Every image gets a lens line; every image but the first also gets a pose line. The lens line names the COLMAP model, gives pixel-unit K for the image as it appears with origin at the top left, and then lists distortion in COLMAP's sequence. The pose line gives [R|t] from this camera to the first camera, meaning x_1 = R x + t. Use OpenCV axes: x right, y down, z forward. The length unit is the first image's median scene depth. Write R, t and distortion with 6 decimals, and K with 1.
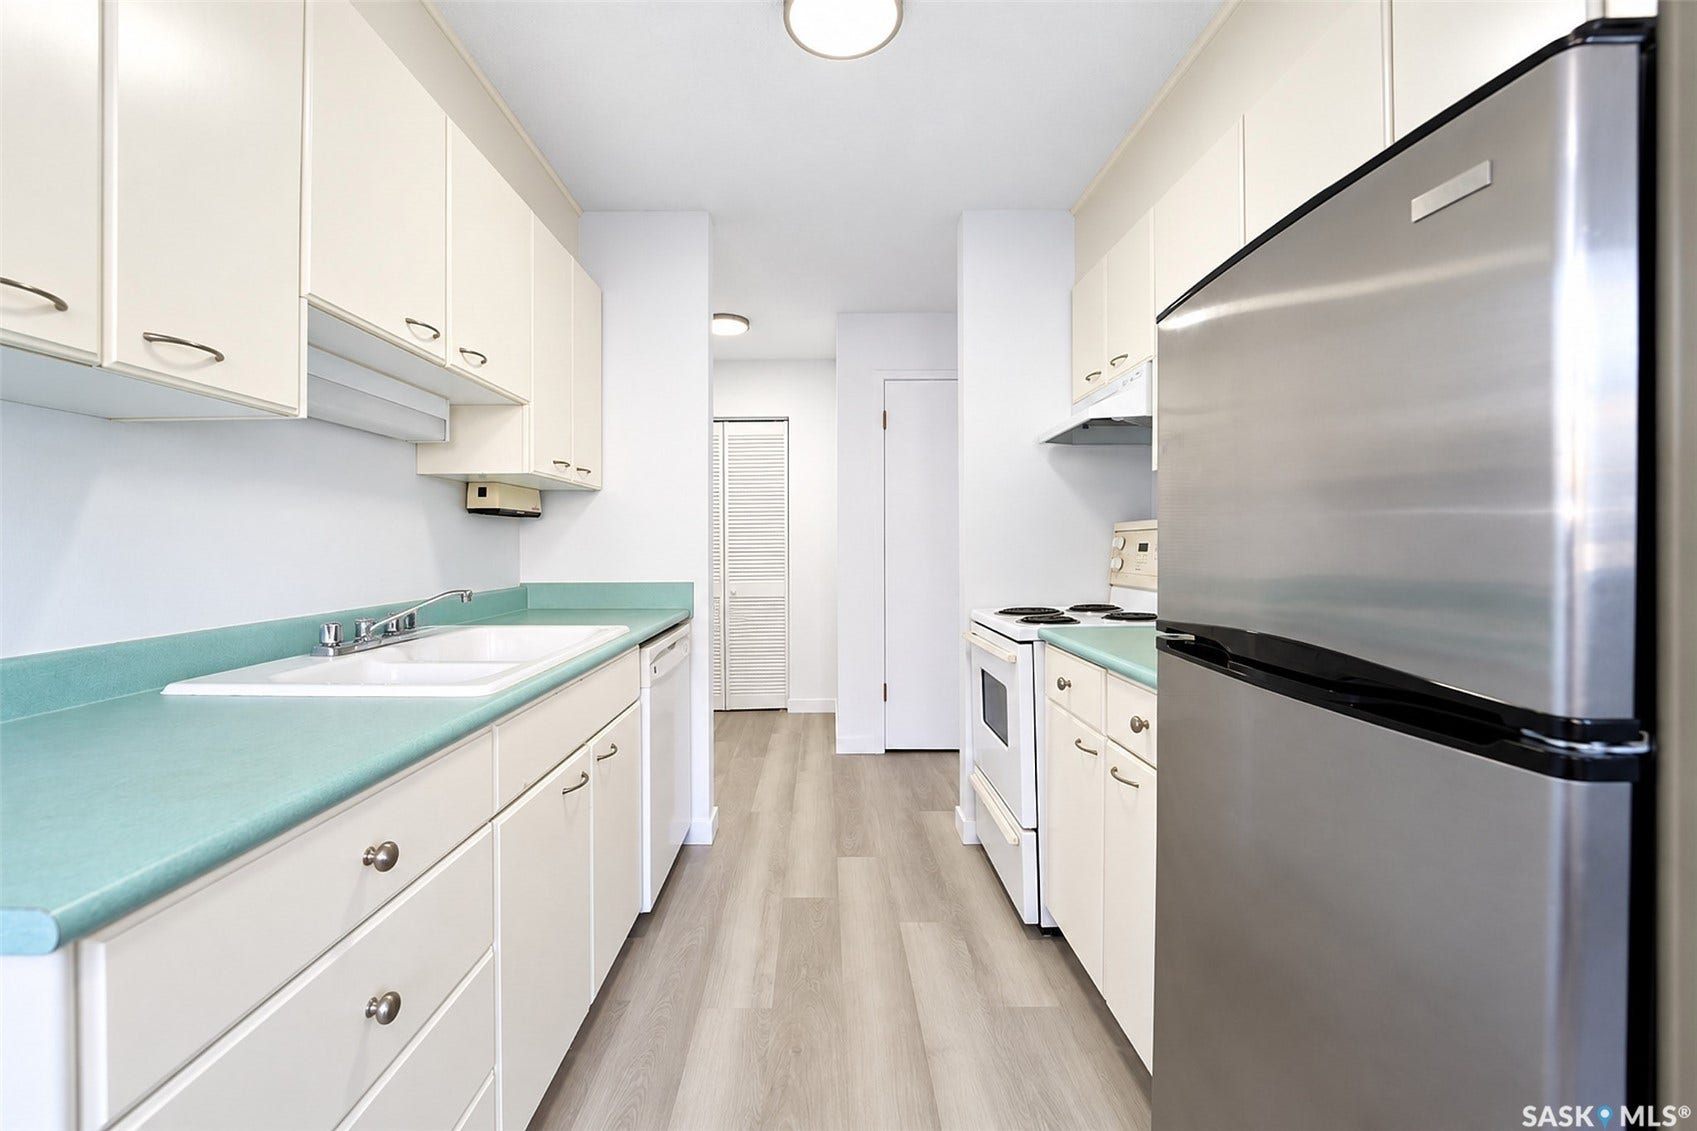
lens RADIAL K [[666.5, 0, 825.6], [0, 666.5, 543.8], [0, 0, 1]] dist [-0.007707, -0.001189]
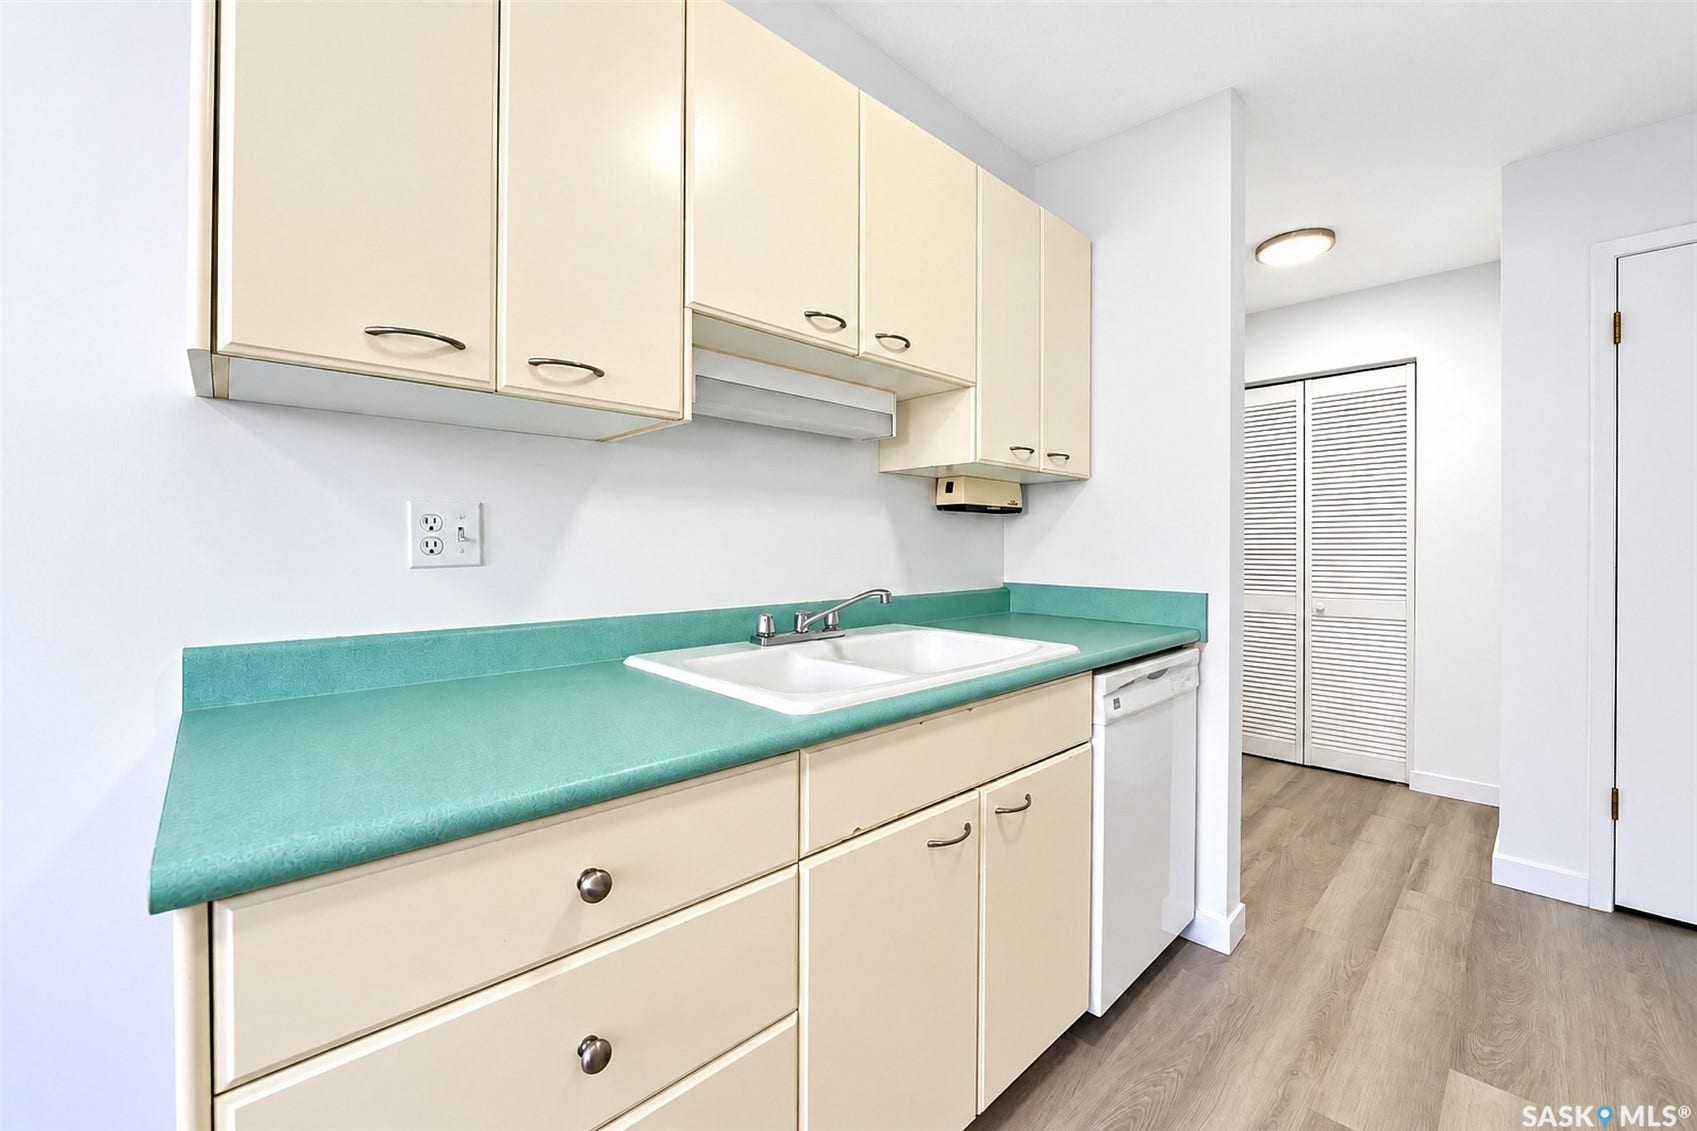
lens RADIAL K [[666.5, 0, 843.2], [0, 666.5, 546.3], [0, 0, 1]] dist [-0.007707, -0.001189]
pose [[0.684813, 0.003443, -0.728711, 0.083661], [-0.000661, 0.999991, 0.004104, 0.003071], [0.728719, -0.002329, 0.684809, 0.236972]]
